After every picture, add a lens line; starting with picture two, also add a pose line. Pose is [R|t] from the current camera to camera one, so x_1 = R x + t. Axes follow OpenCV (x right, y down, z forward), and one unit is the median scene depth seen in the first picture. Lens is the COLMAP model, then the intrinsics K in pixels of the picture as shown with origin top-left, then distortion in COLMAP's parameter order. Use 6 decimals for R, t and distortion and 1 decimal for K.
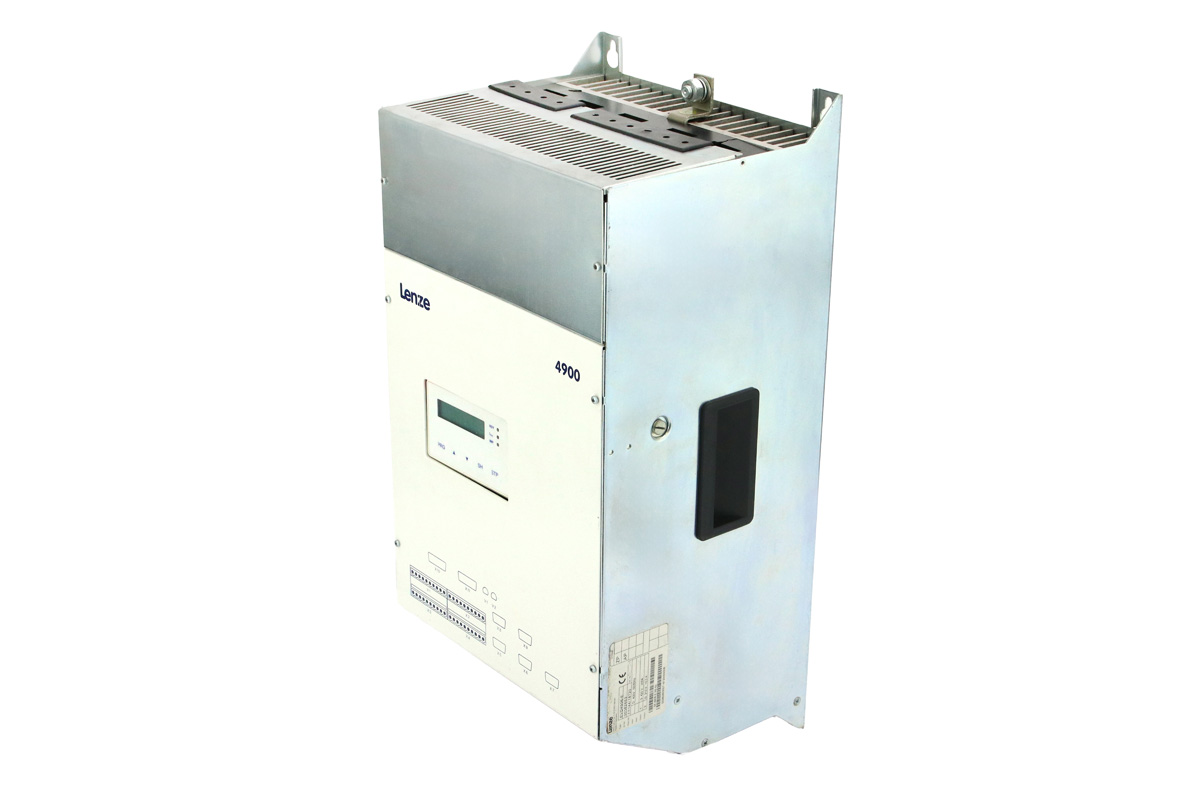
lens RADIAL K [[1991.2, 0, 601.6], [0, 1991.2, 402.9], [0, 0, 1]] dist [0.001739, 0.000000]
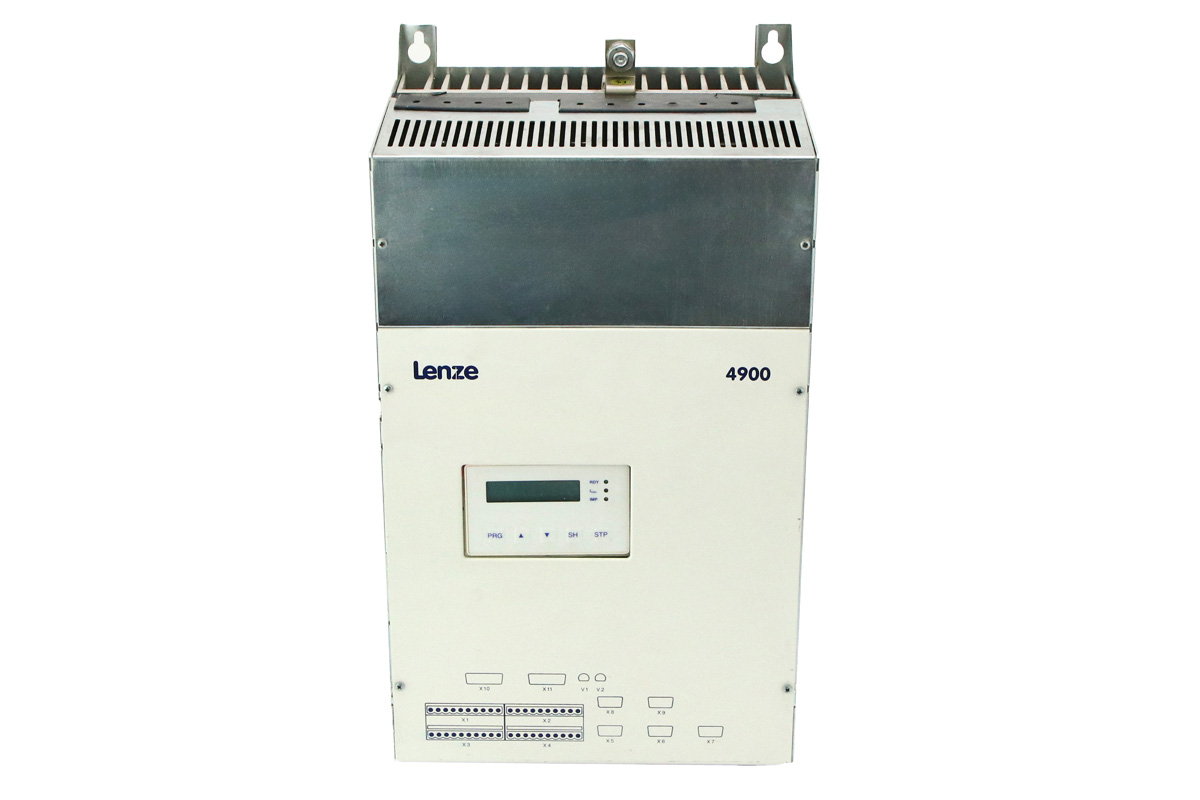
lens RADIAL K [[2242.3, 0, 596.1], [0, 2242.3, 401.5], [0, 0, 1]] dist [0.058547, 0.000000]
pose [[0.638511, -0.299421, 0.708979, -0.706739], [0.300871, 0.945017, 0.128140, -0.139842], [-0.708365, 0.131493, 0.693490, 0.317787]]
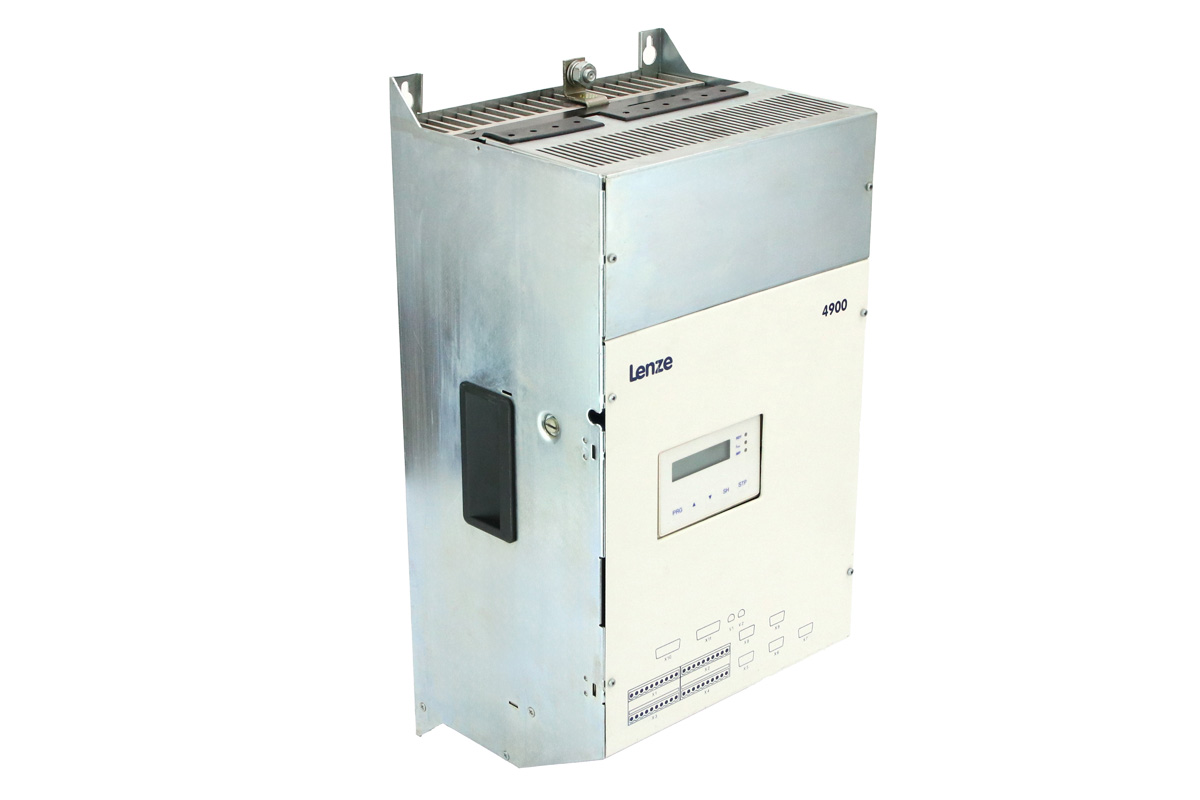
lens RADIAL K [[1980.2, 0, 601.8], [0, 1980.2, 395.5], [0, 0, 1]] dist [0.029771, 0.000000]
pose [[-0.076605, -0.360830, 0.929480, -0.900006], [0.383883, 0.849681, 0.361490, -0.363261], [-0.920198, 0.384504, 0.073427, 0.955426]]
